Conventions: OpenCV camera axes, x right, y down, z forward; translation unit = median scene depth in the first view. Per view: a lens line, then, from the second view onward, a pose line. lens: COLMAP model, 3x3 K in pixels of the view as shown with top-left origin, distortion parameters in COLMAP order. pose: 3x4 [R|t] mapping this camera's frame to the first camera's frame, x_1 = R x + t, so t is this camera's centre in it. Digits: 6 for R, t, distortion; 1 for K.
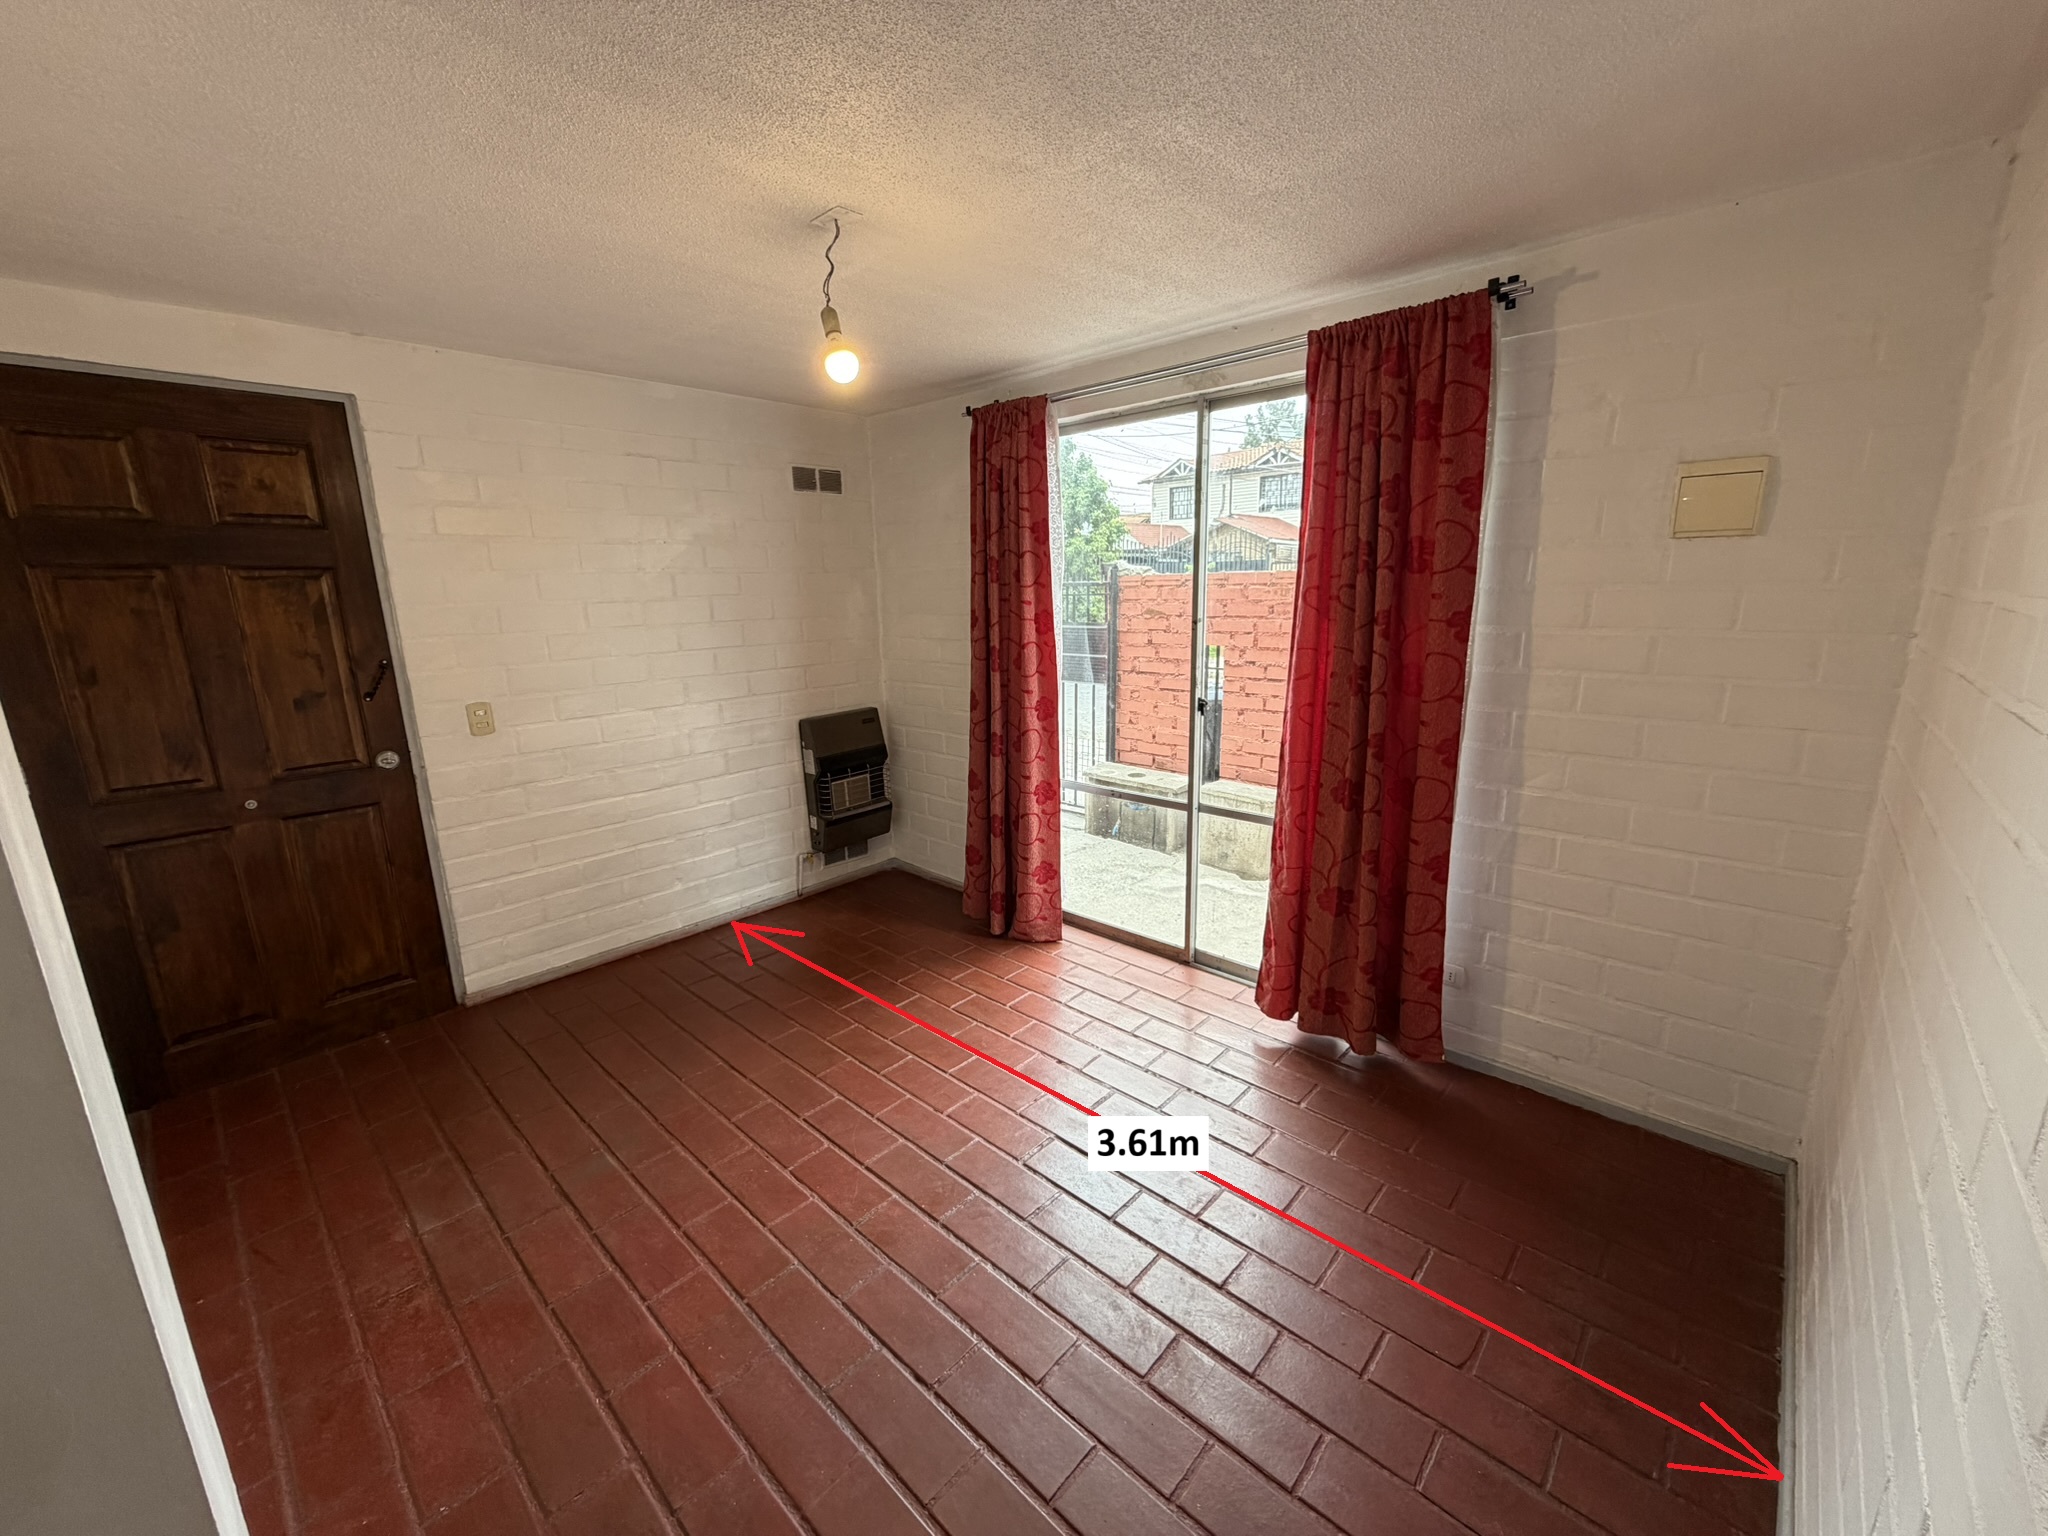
lens RADIAL K [[815.9, 0, 1007.4], [0, 815.9, 768.4], [0, 0, 1]] dist [0.004052, 0.000461]
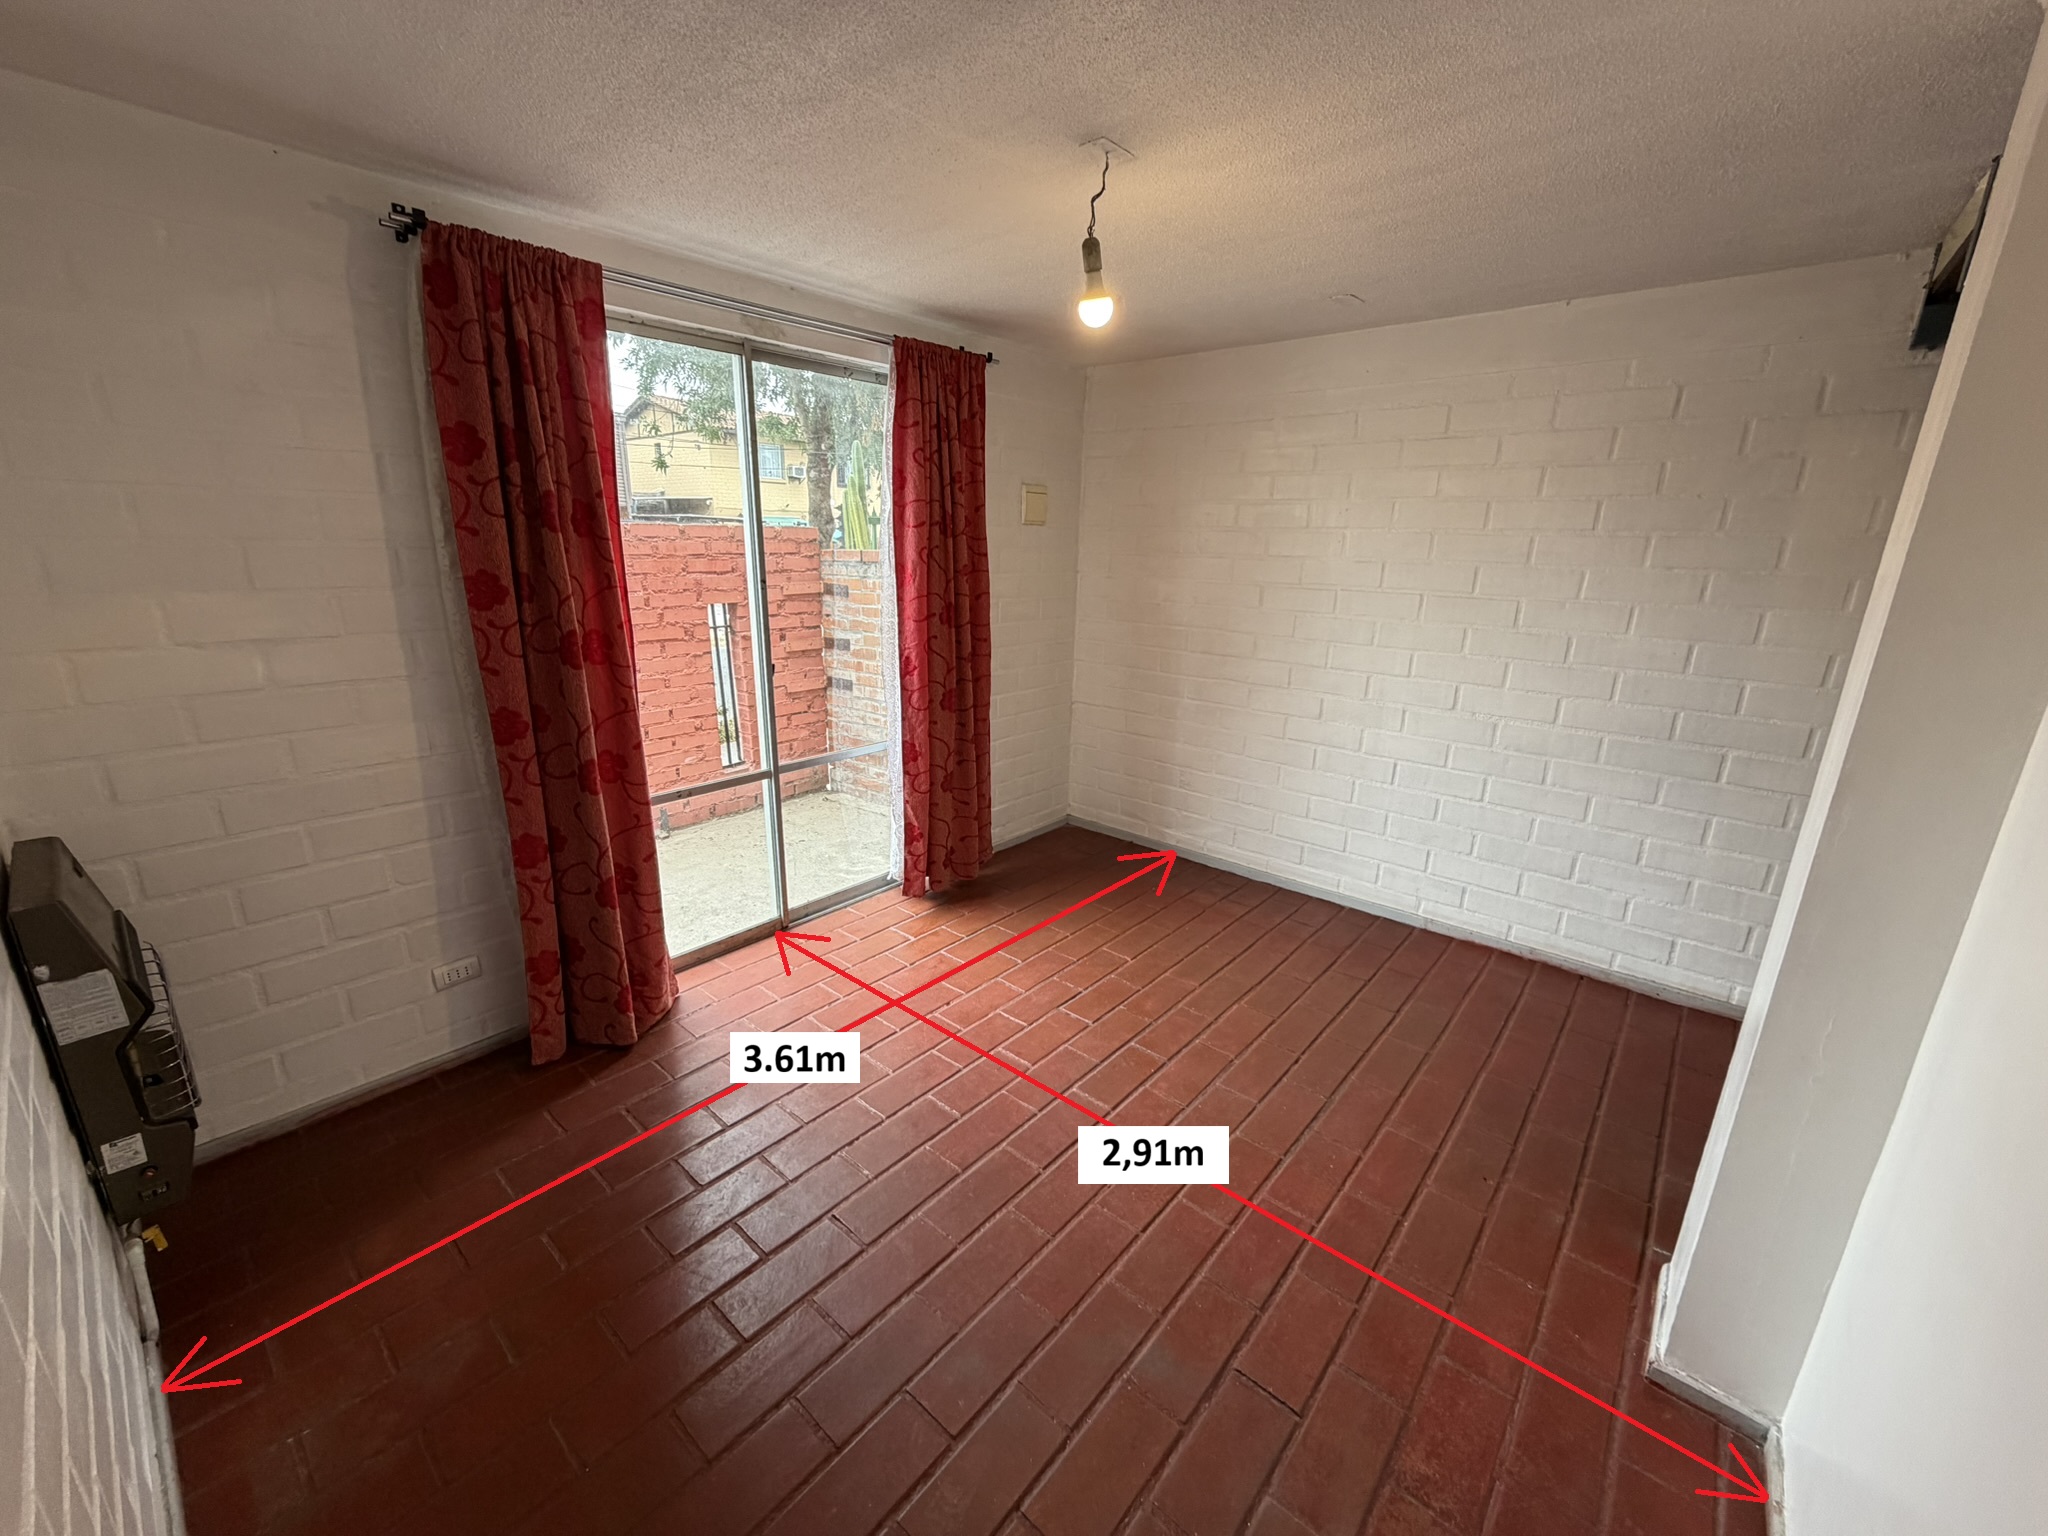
lens RADIAL K [[815.9, 0, 1011.7], [0, 815.9, 779.3], [0, 0, 1]] dist [0.004052, 0.000461]
pose [[-0.037382, -0.264244, 0.963731, -0.884776], [0.205595, 0.941740, 0.266189, -0.178788], [-0.977923, 0.208089, 0.019124, 0.845907]]
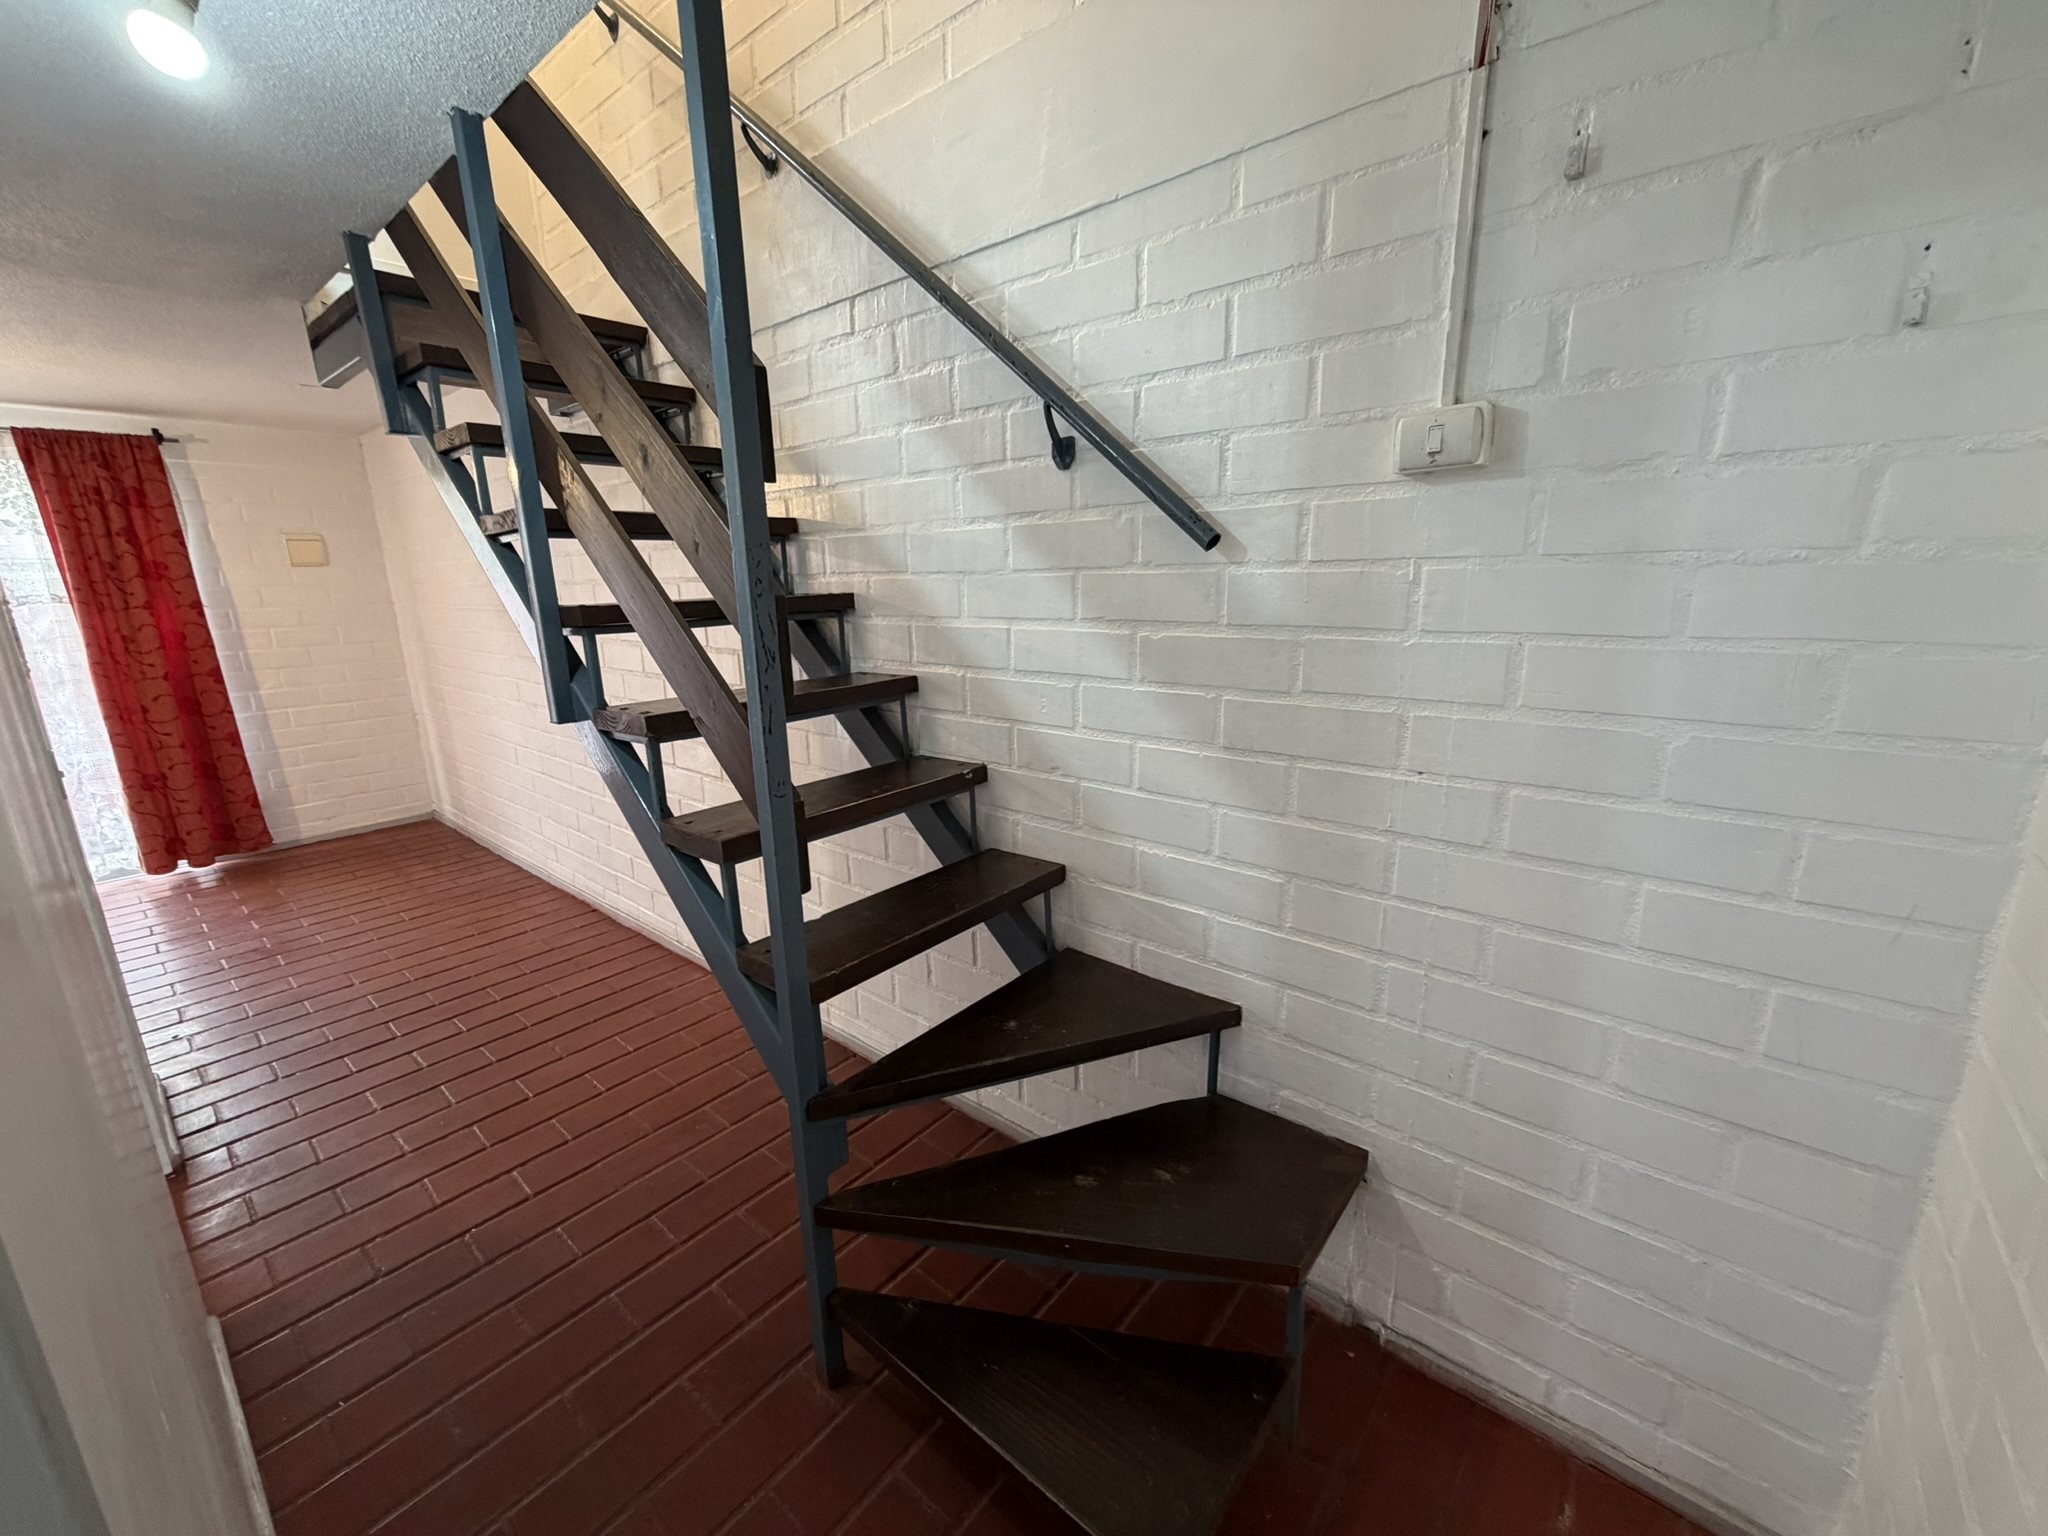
lens RADIAL K [[815.9, 0, 1018.8], [0, 815.9, 778.1], [0, 0, 1]] dist [0.004052, 0.000461]
pose [[-0.069653, -0.223856, 0.972130, -1.244721], [0.240223, 0.942056, 0.234143, 0.168887], [-0.968215, 0.249837, -0.011842, -0.583849]]
